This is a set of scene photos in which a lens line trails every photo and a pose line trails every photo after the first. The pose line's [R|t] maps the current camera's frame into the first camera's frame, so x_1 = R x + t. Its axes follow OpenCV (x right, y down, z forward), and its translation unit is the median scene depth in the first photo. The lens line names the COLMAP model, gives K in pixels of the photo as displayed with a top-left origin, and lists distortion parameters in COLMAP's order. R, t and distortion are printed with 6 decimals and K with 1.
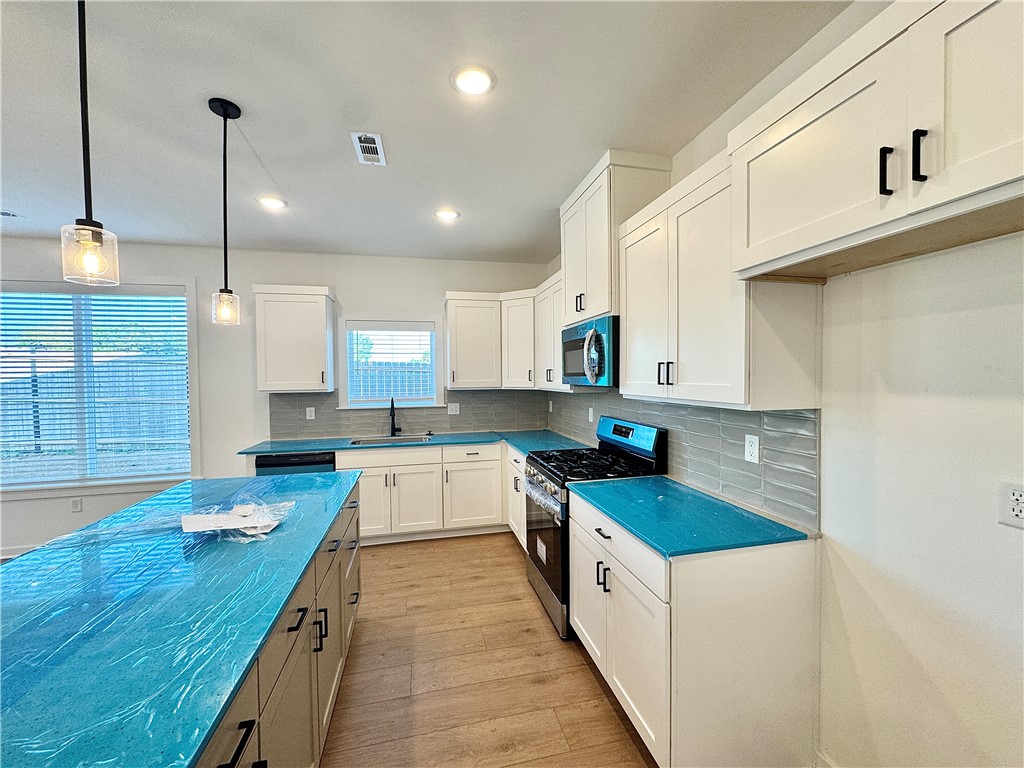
lens RADIAL K [[408.2, 0, 513.5], [0, 408.2, 383.5], [0, 0, 1]] dist [-0.003257, 0.000641]
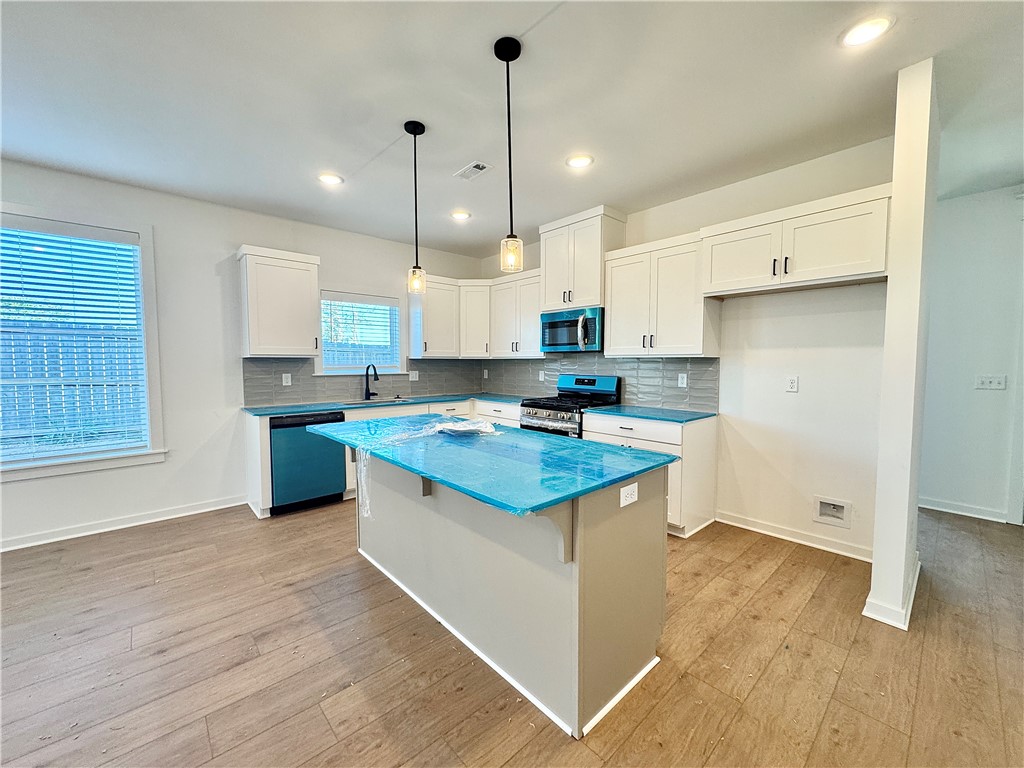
lens RADIAL K [[408.2, 0, 512.2], [0, 408.2, 384.1], [0, 0, 1]] dist [-0.003257, 0.000641]
pose [[0.874362, -0.016352, 0.484999, -0.550915], [0.000308, 0.999451, 0.033141, 0.056132], [-0.485274, -0.028828, 0.873887, -0.168672]]
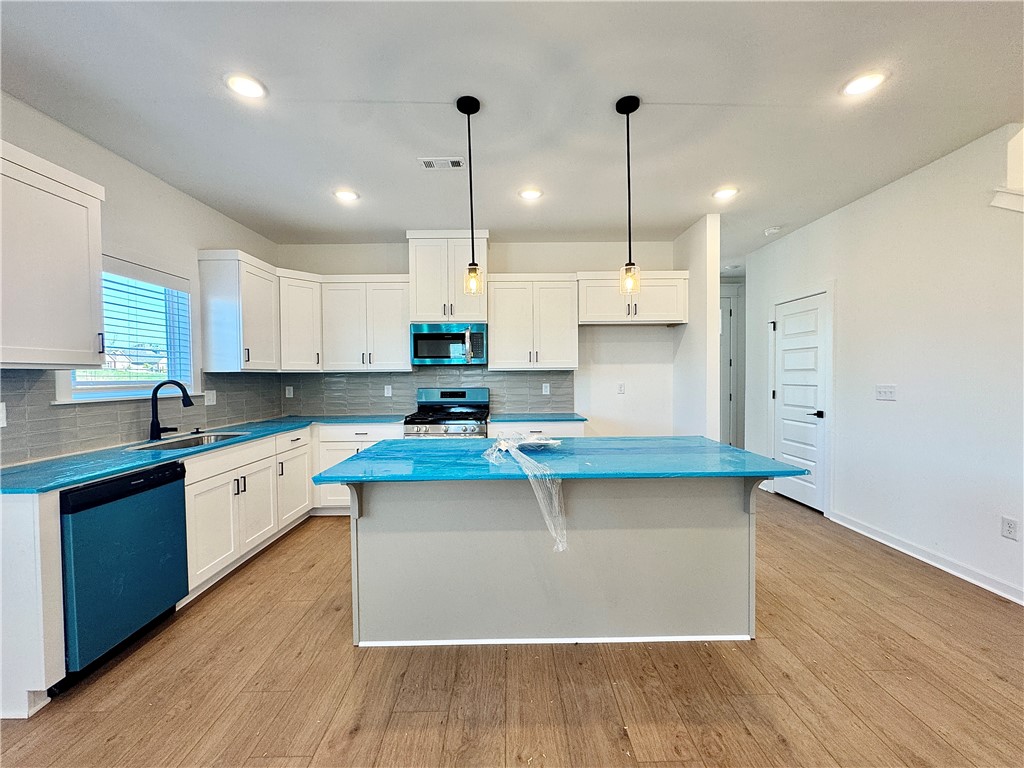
lens RADIAL K [[408.2, 0, 511.7], [0, 408.2, 384.0], [0, 0, 1]] dist [-0.003257, 0.000641]
pose [[0.219642, -0.013450, 0.975488, -0.919174], [0.026208, 0.999625, 0.007881, 0.052897], [-0.975229, 0.023834, 0.219912, 0.326851]]
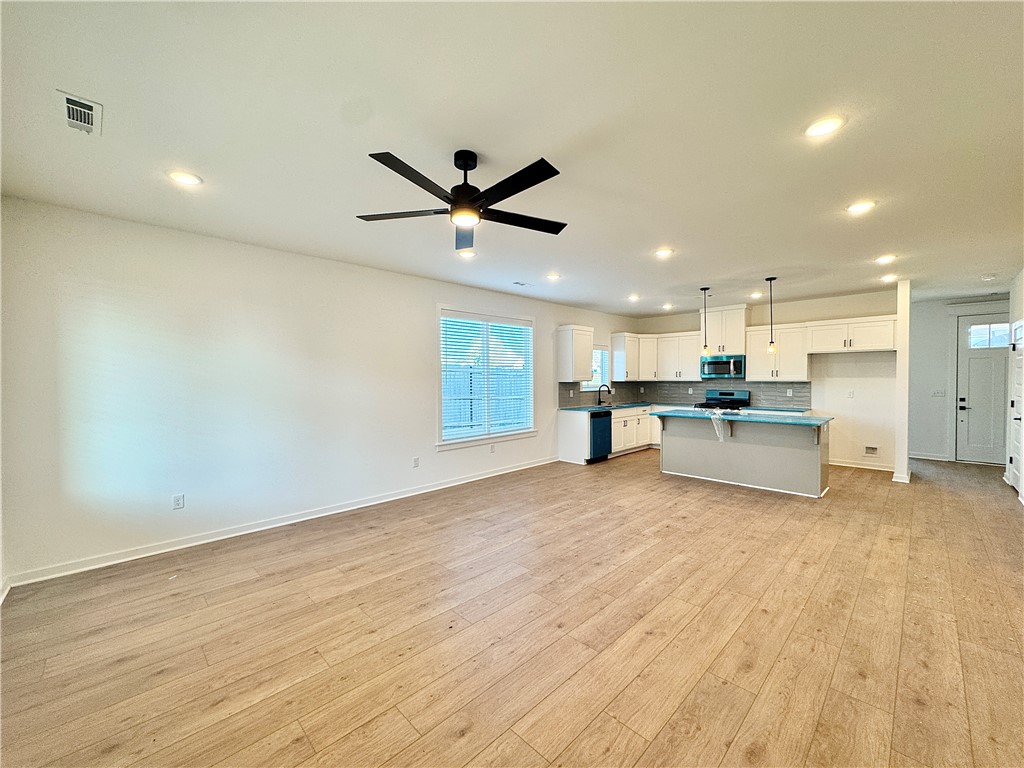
lens RADIAL K [[408.2, 0, 512.8], [0, 408.2, 387.5], [0, 0, 1]] dist [-0.003257, 0.000641]
pose [[0.852879, -0.005565, 0.522080, -1.859532], [0.004463, 0.999984, 0.003369, 0.041767], [-0.522090, -0.000543, 0.852890, -0.477149]]
